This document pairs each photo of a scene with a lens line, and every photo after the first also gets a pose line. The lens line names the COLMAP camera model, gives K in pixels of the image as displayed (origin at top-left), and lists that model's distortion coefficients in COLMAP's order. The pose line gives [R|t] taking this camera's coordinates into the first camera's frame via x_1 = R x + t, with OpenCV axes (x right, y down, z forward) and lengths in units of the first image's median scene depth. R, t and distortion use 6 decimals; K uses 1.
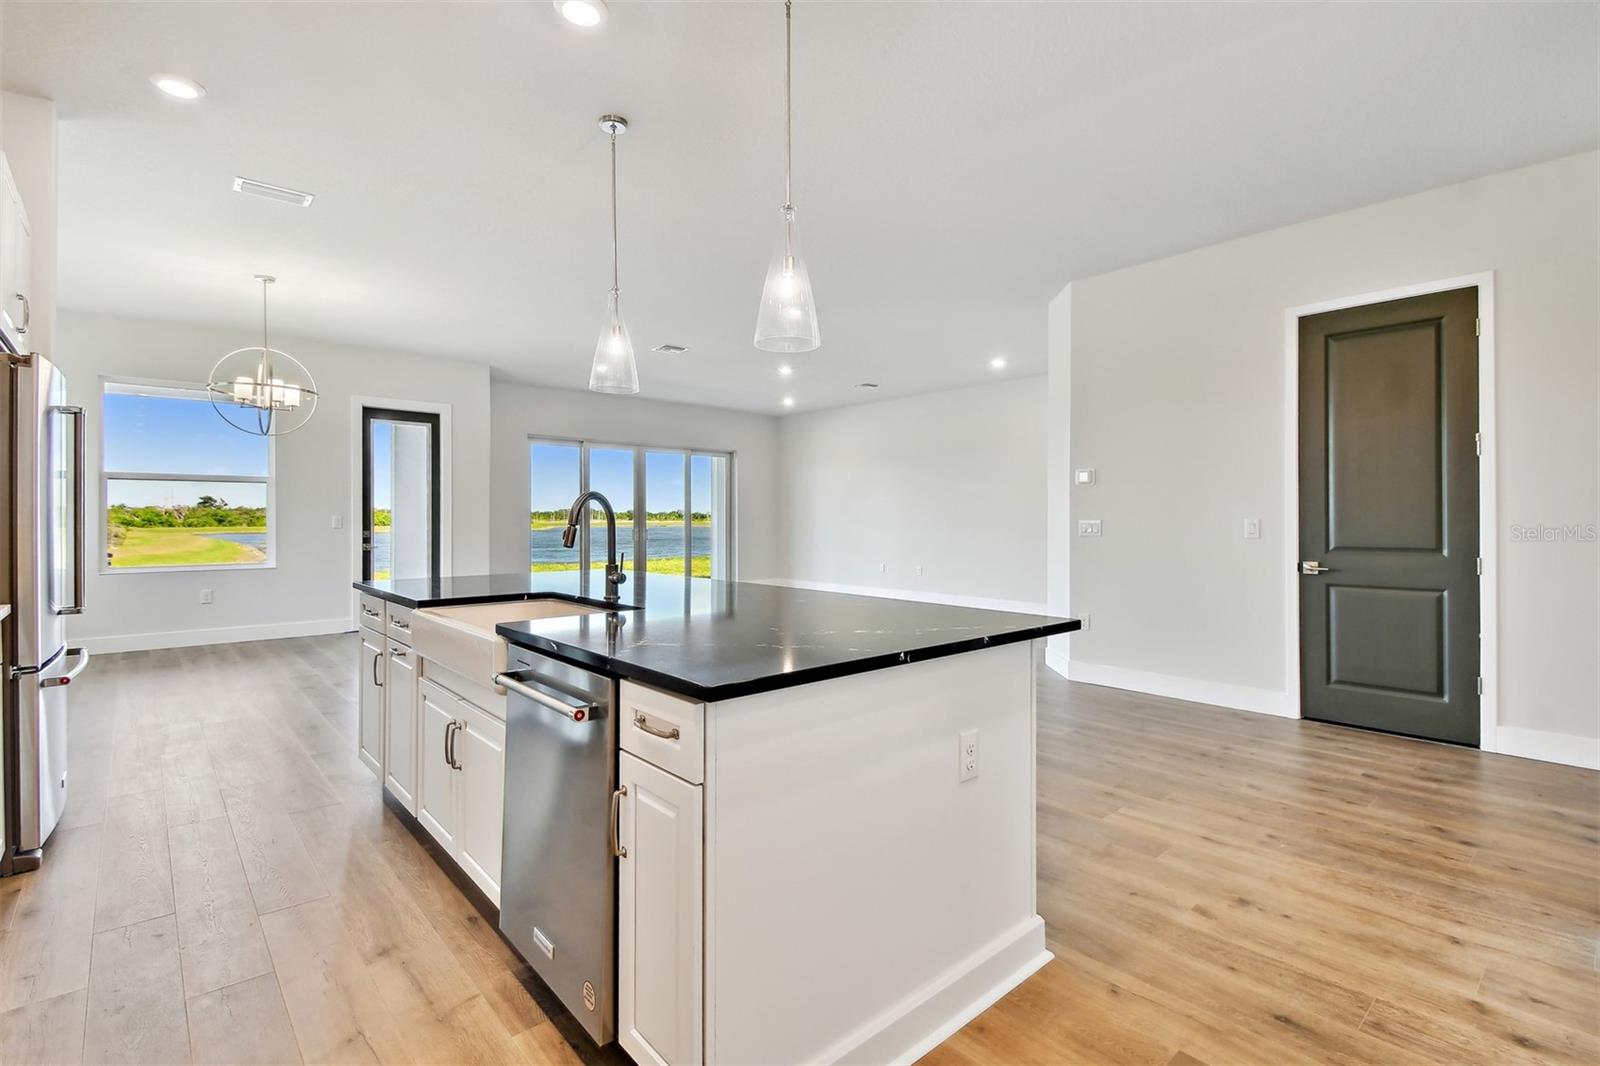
lens RADIAL K [[731.8, 0, 800.4], [0, 731.8, 517.3], [0, 0, 1]] dist [0.042523, -0.032190]
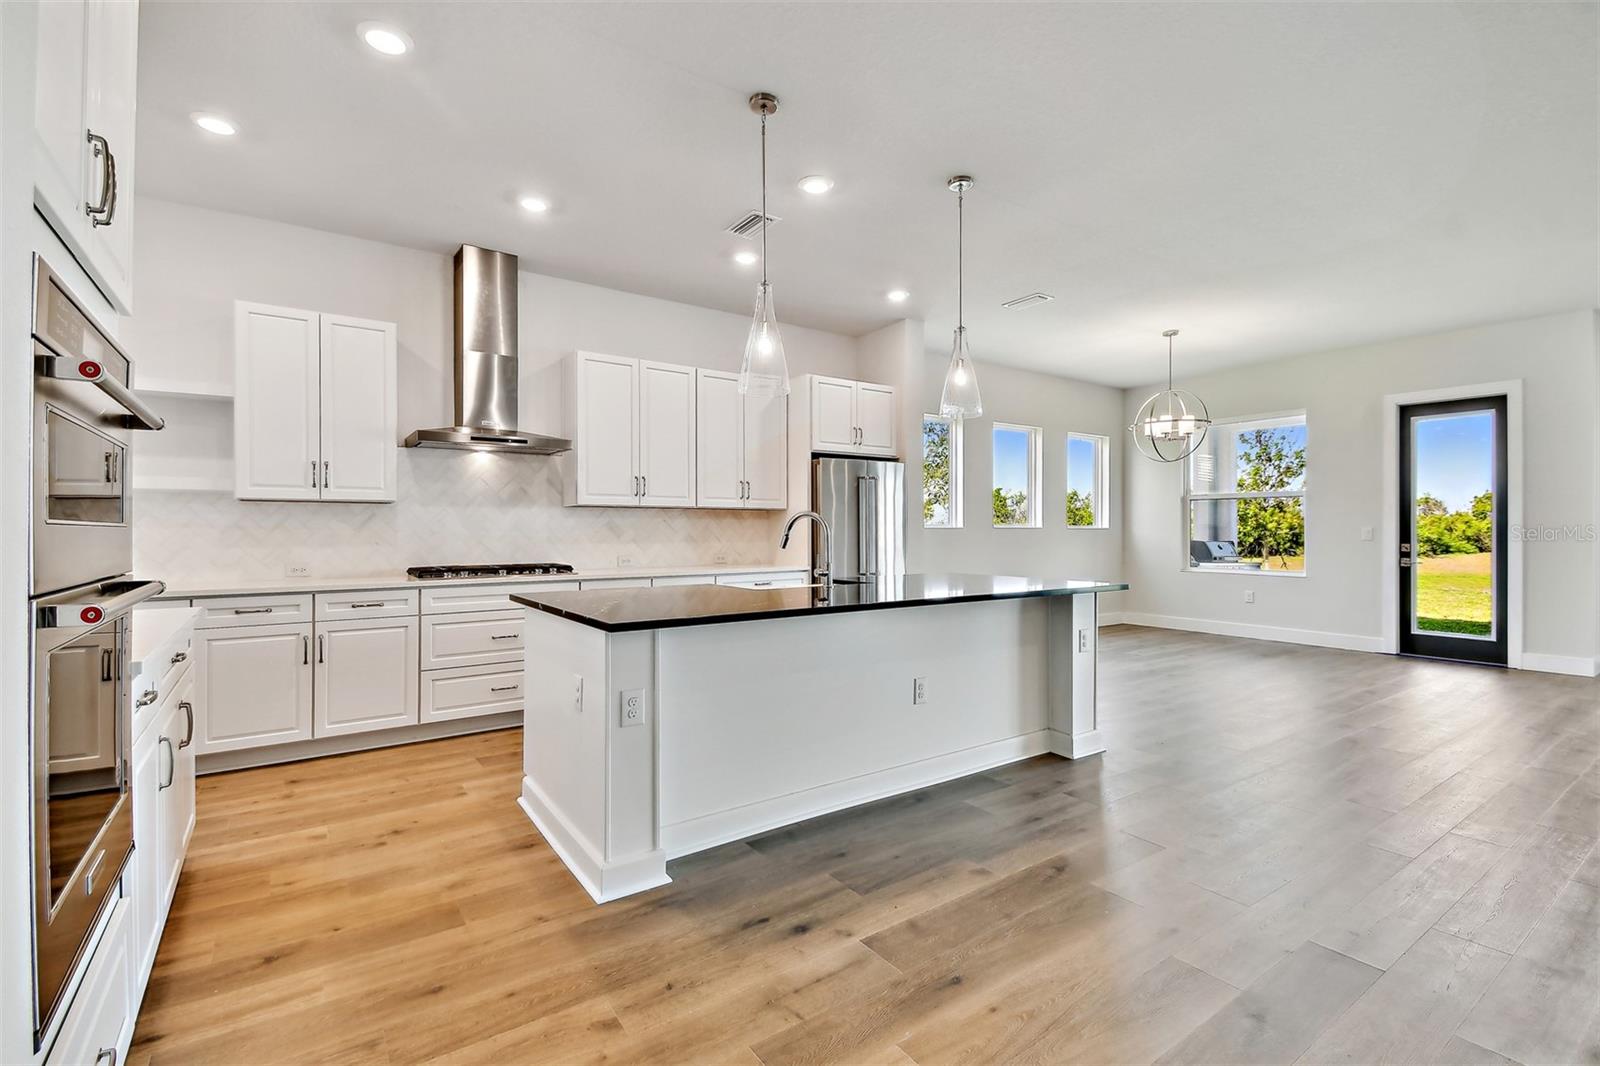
lens RADIAL K [[728.4, 0, 794.4], [0, 728.4, 527.3], [0, 0, 1]] dist [-0.005576, -0.000495]
pose [[-0.122817, -0.004605, -0.992419, 0.391463], [0.002480, 0.999985, -0.004947, 0.000774], [0.992426, -0.003069, -0.122803, 0.392691]]
